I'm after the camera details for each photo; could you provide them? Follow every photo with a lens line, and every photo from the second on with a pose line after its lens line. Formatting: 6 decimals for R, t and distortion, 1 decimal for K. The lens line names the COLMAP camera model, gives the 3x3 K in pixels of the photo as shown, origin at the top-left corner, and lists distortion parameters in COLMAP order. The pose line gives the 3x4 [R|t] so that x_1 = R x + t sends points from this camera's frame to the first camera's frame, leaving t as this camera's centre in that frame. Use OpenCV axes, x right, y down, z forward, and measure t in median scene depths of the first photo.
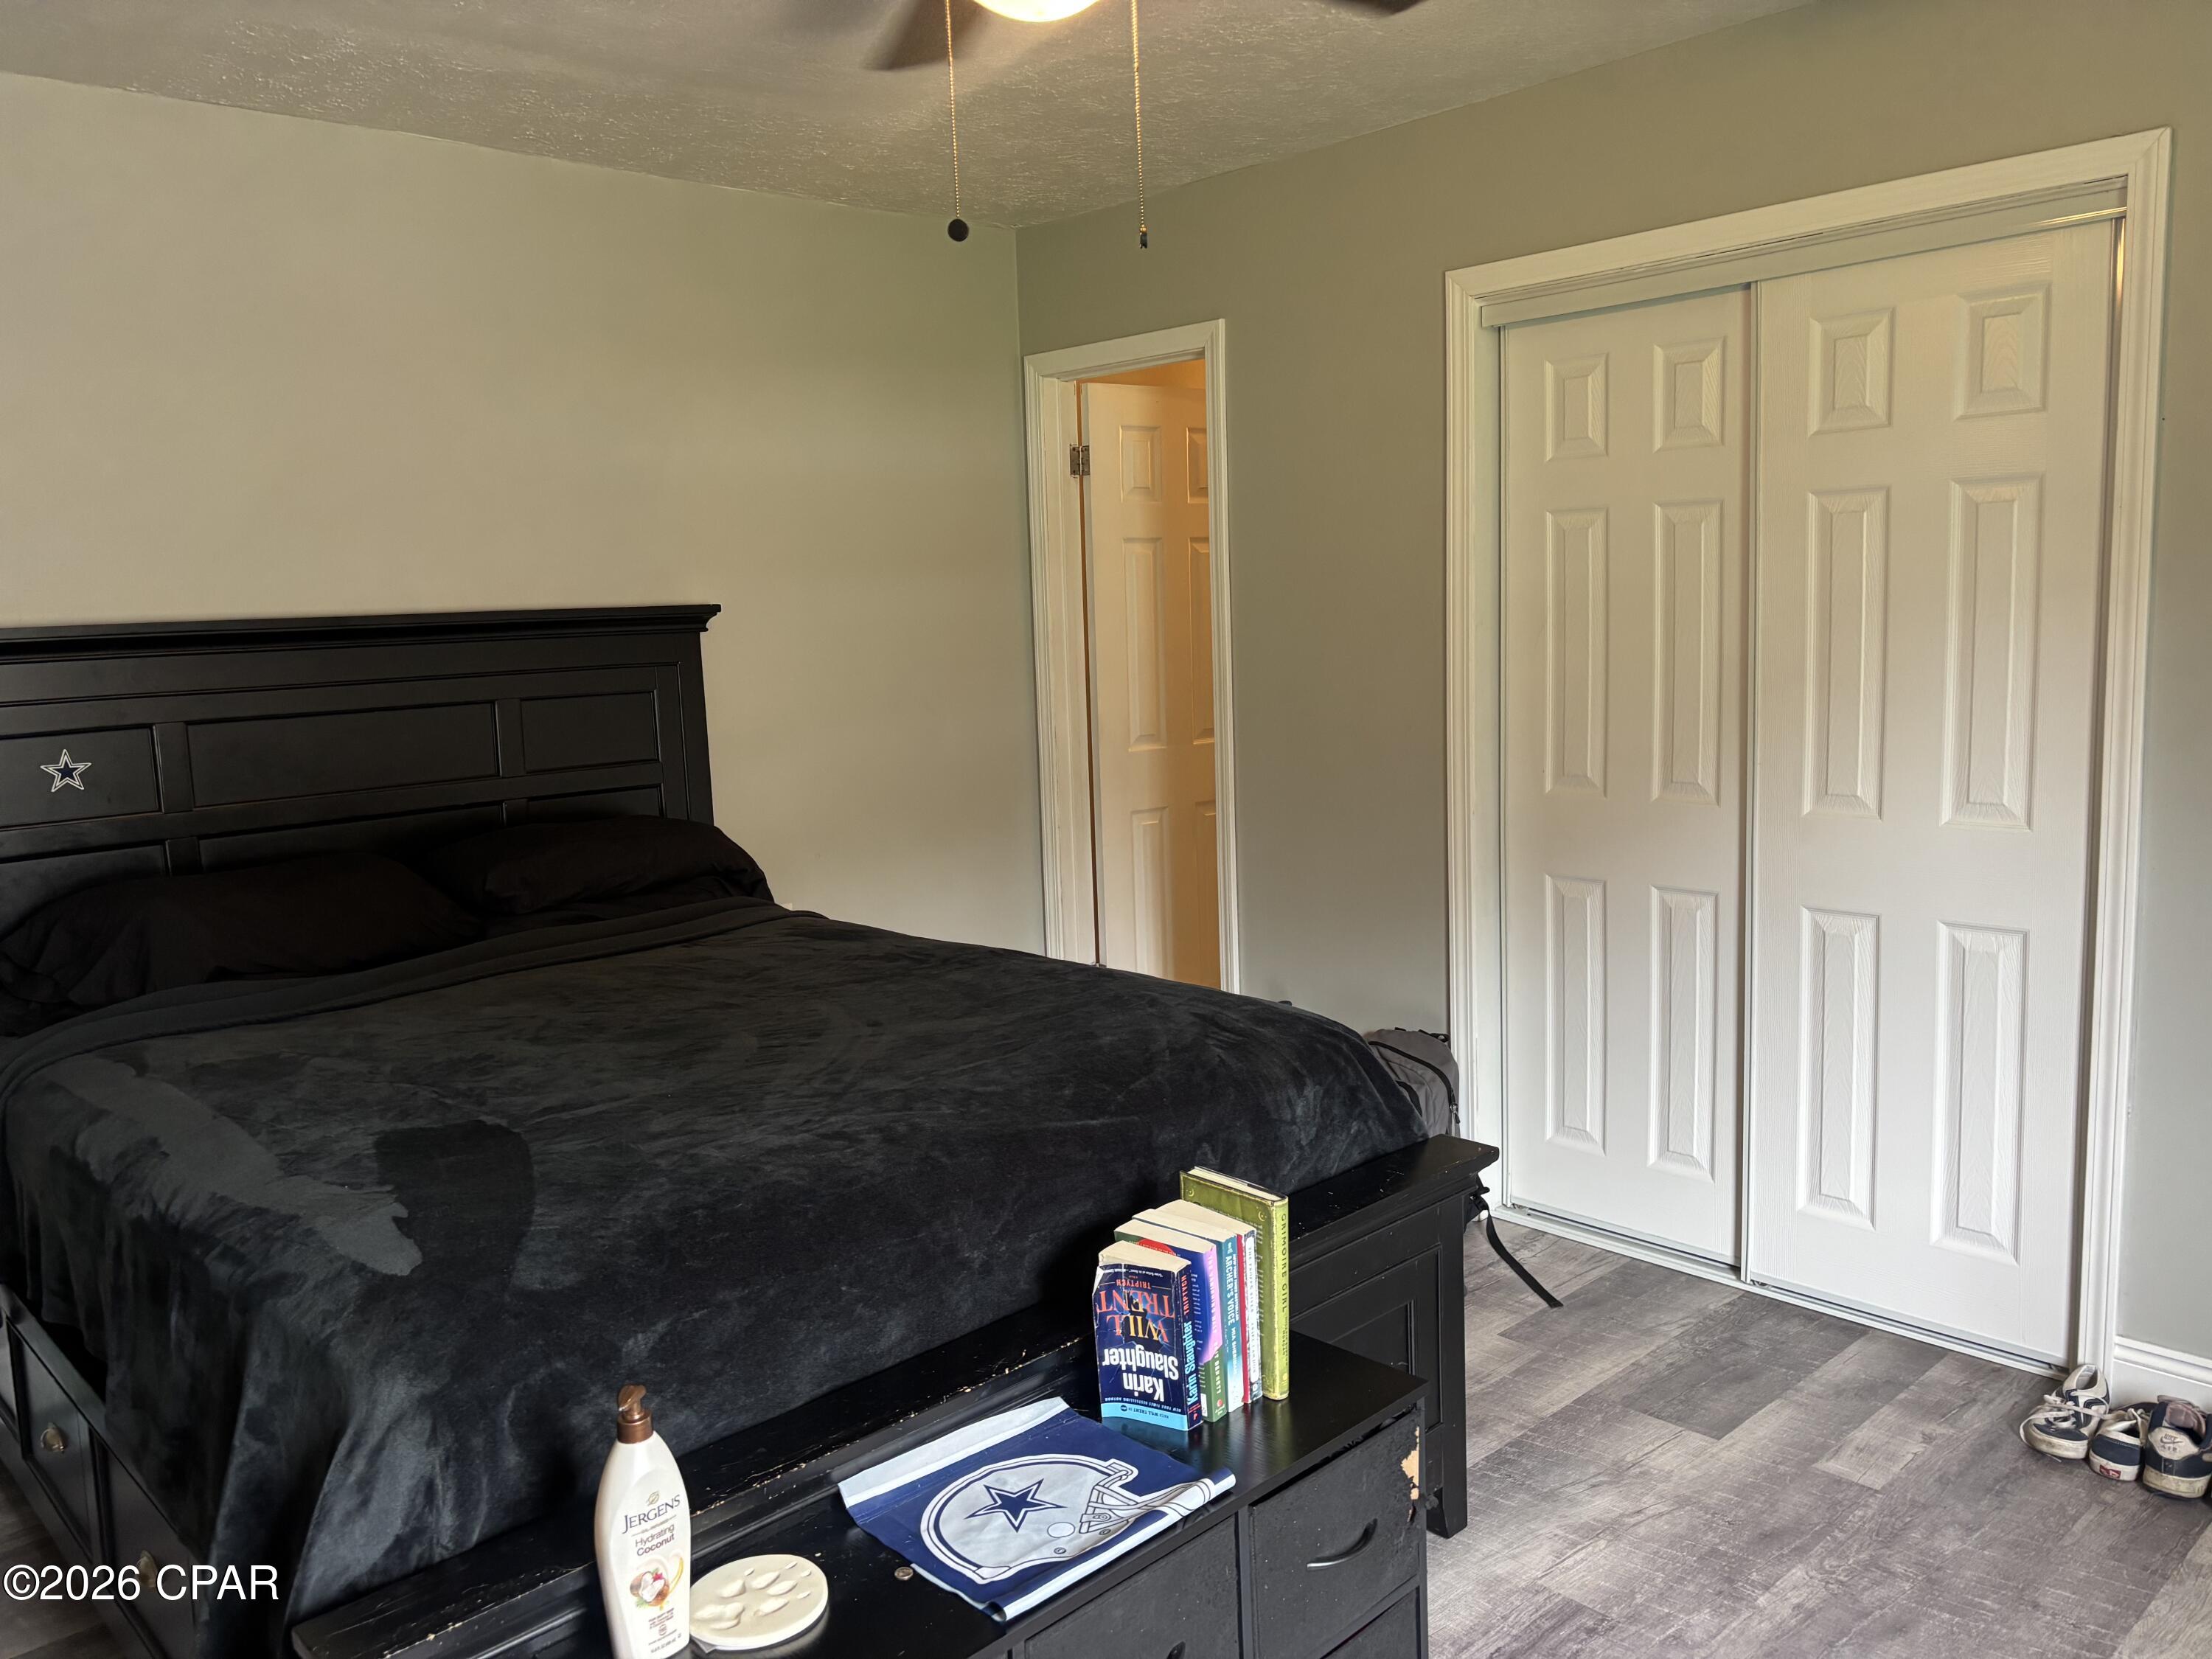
lens RADIAL K [[1673.1, 0, 1106.0], [0, 1673.1, 829.5], [0, 0, 1]] dist [0.001845, 0.006292]
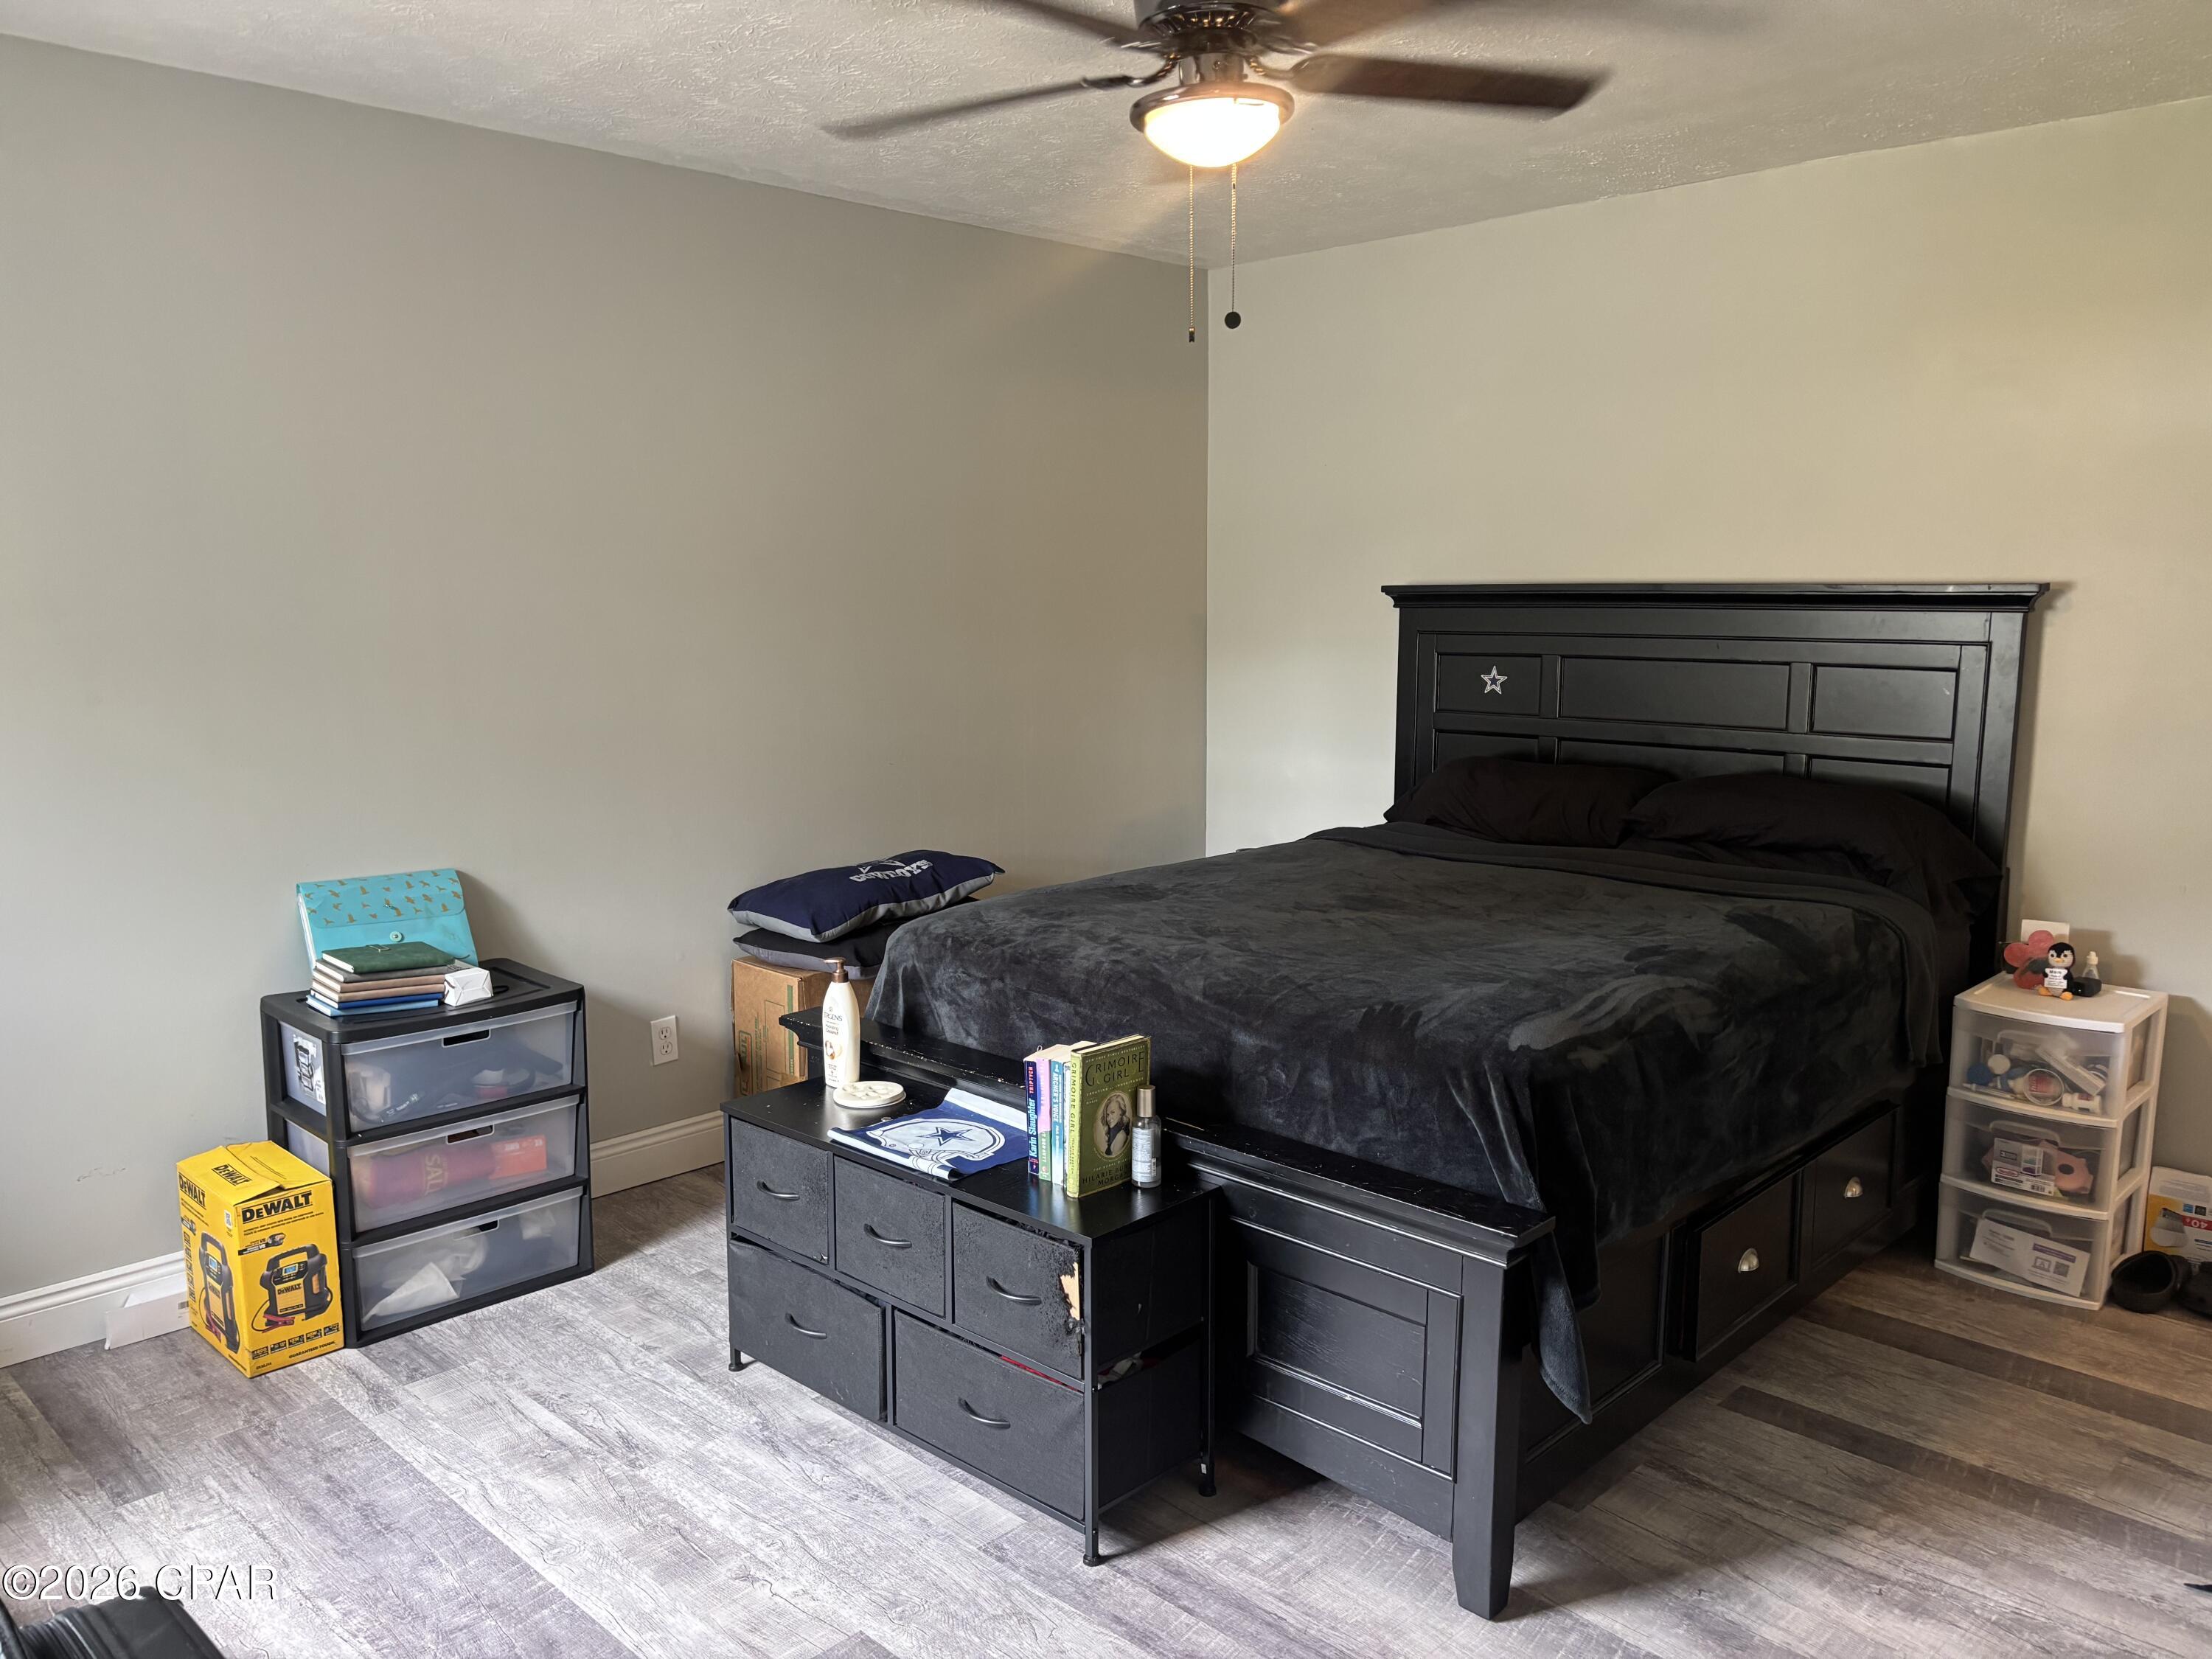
lens RADIAL K [[1673.1, 0, 1106.0], [0, 1673.1, 829.5], [0, 0, 1]] dist [0.001845, 0.006292]
pose [[0.035804, 0.178320, -0.983321, 1.314942], [-0.136070, 0.975658, 0.171976, -0.173743], [0.990052, 0.127643, 0.059196, 0.871156]]
